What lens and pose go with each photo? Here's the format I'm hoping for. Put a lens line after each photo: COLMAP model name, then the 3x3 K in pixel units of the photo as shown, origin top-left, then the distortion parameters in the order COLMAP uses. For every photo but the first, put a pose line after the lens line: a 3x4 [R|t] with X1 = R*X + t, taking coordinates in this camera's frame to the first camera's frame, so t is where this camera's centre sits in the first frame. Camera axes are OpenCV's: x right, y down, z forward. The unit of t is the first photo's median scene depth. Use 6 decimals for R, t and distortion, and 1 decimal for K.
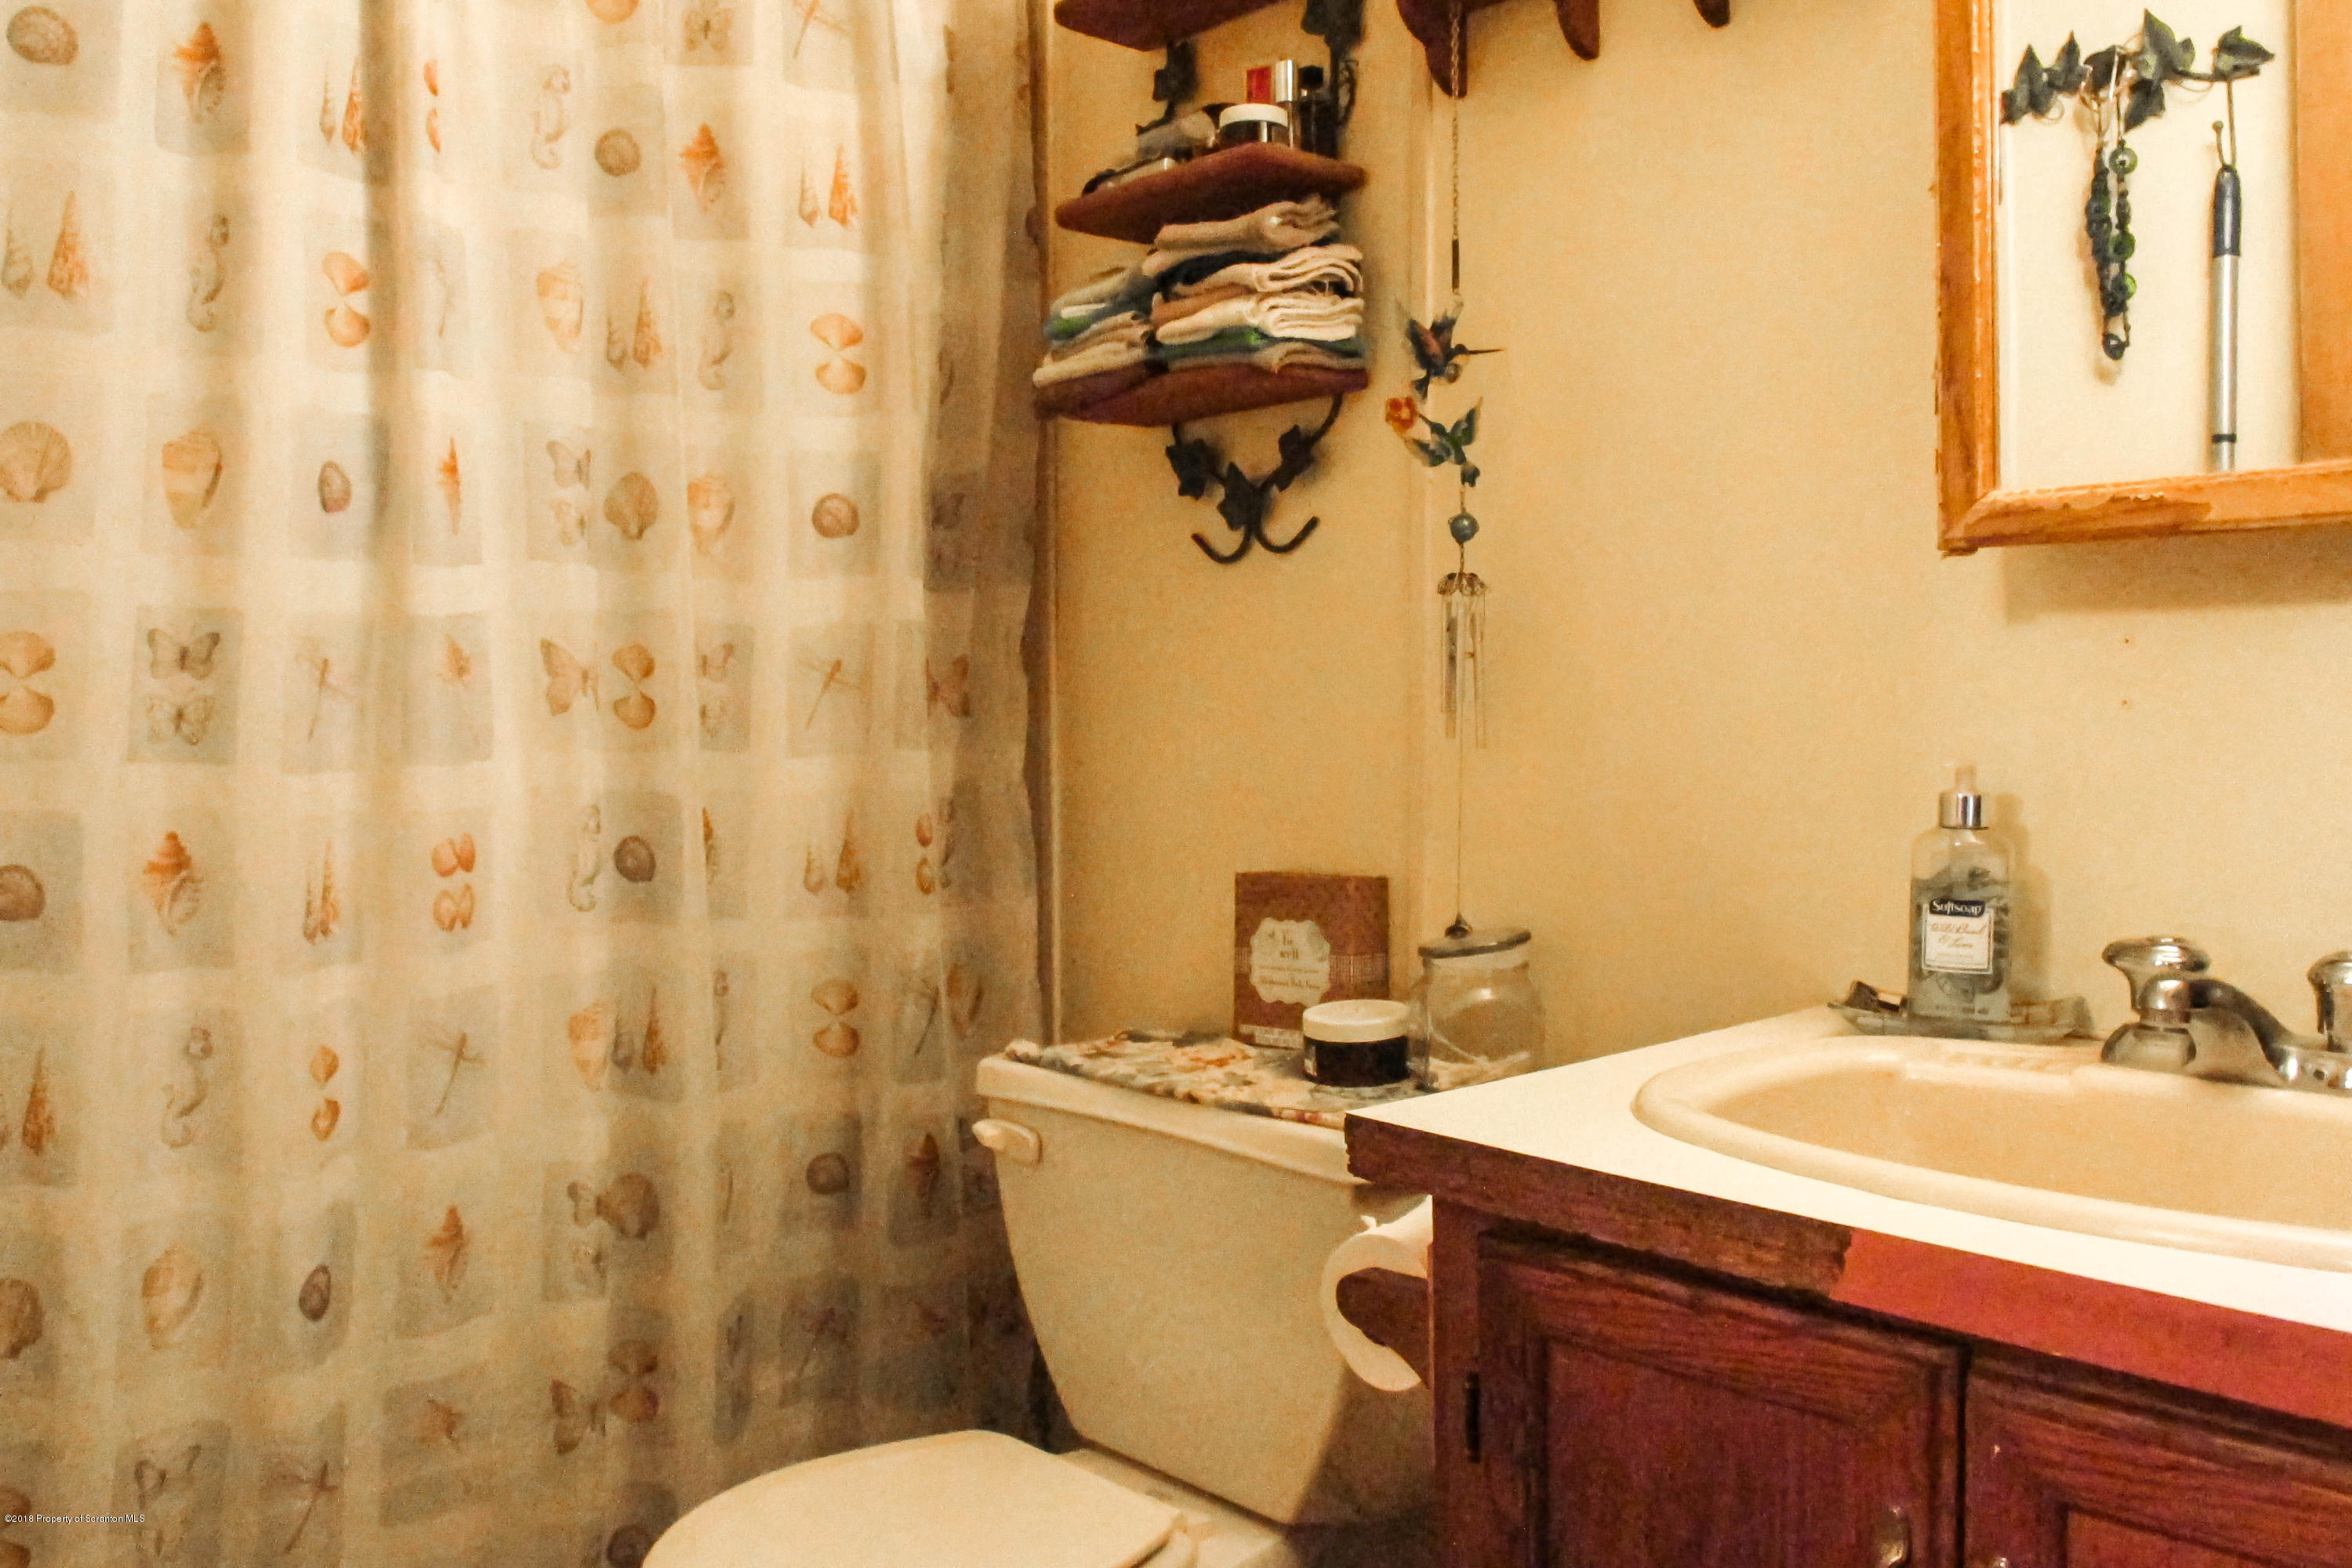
lens RADIAL K [[1963.1, 0, 1176.0], [0, 1963.1, 784.0], [0, 0, 1]] dist [-0.035482, 0.007662]
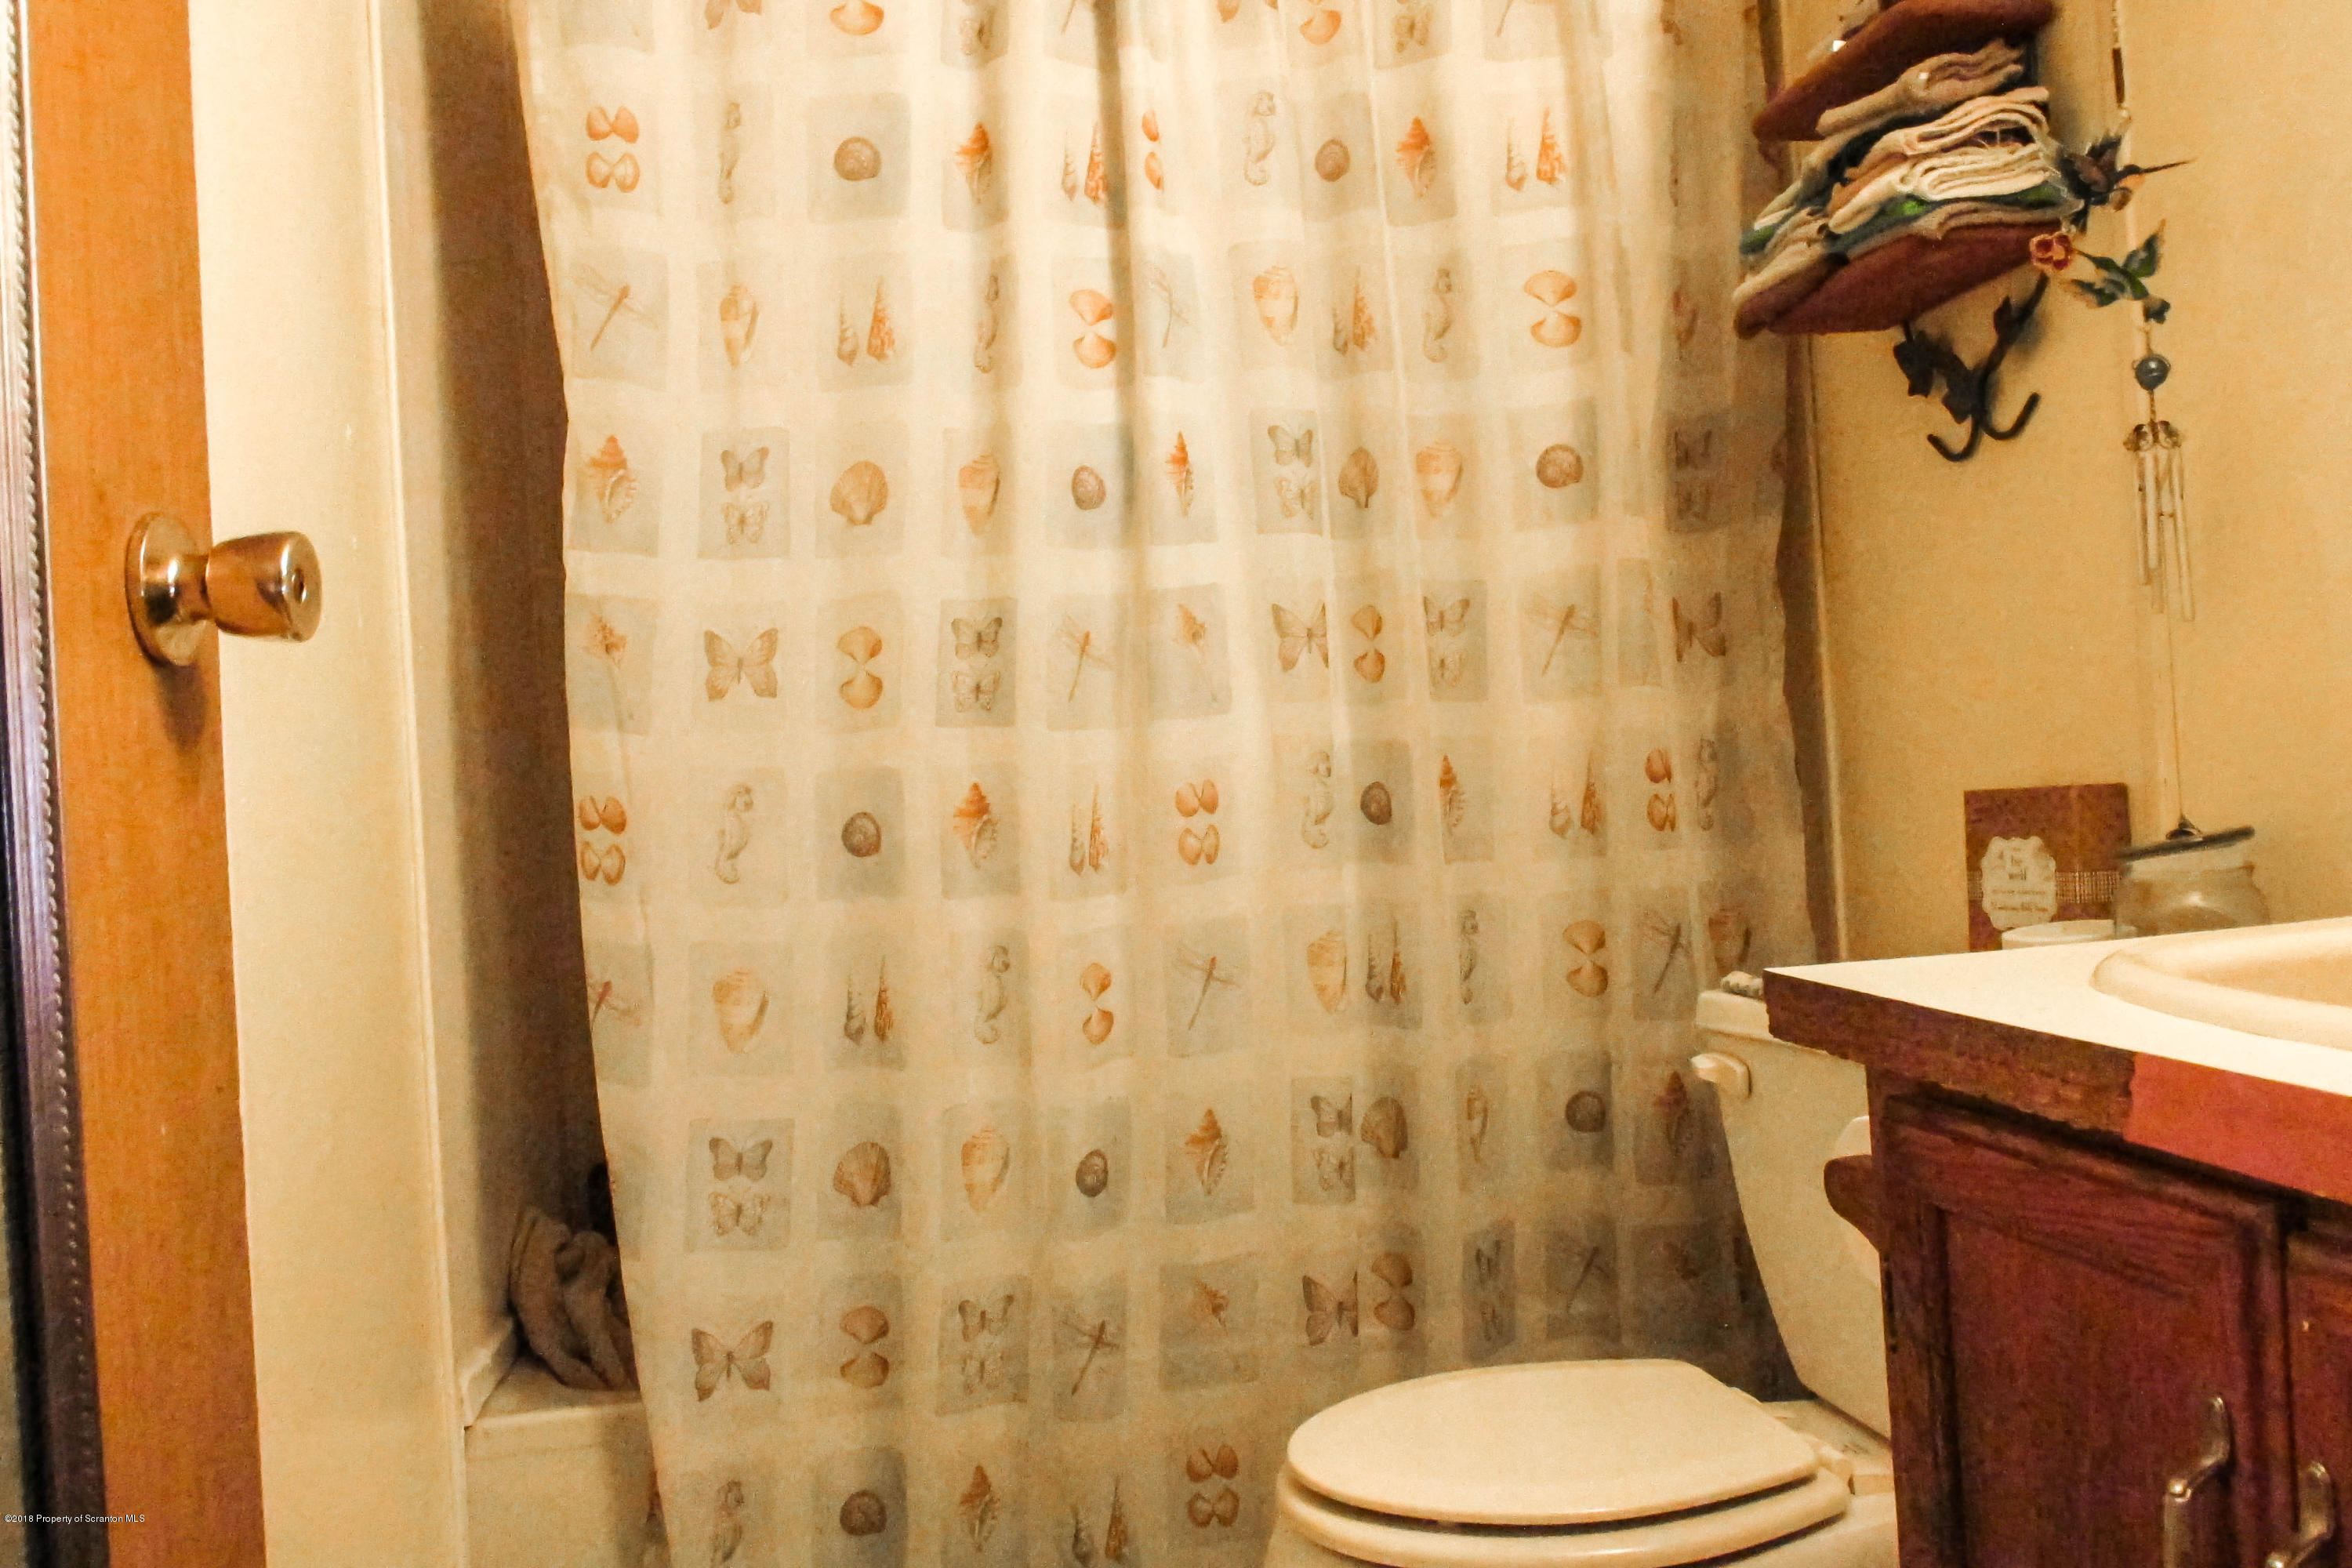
lens RADIAL K [[1963.1, 0, 1176.0], [0, 1963.1, 784.0], [0, 0, 1]] dist [-0.035482, 0.007662]
pose [[0.836392, -0.047202, -0.546096, 0.234954], [0.034357, 0.998841, -0.033714, 0.063938], [0.547055, 0.009436, 0.837044, 0.036992]]
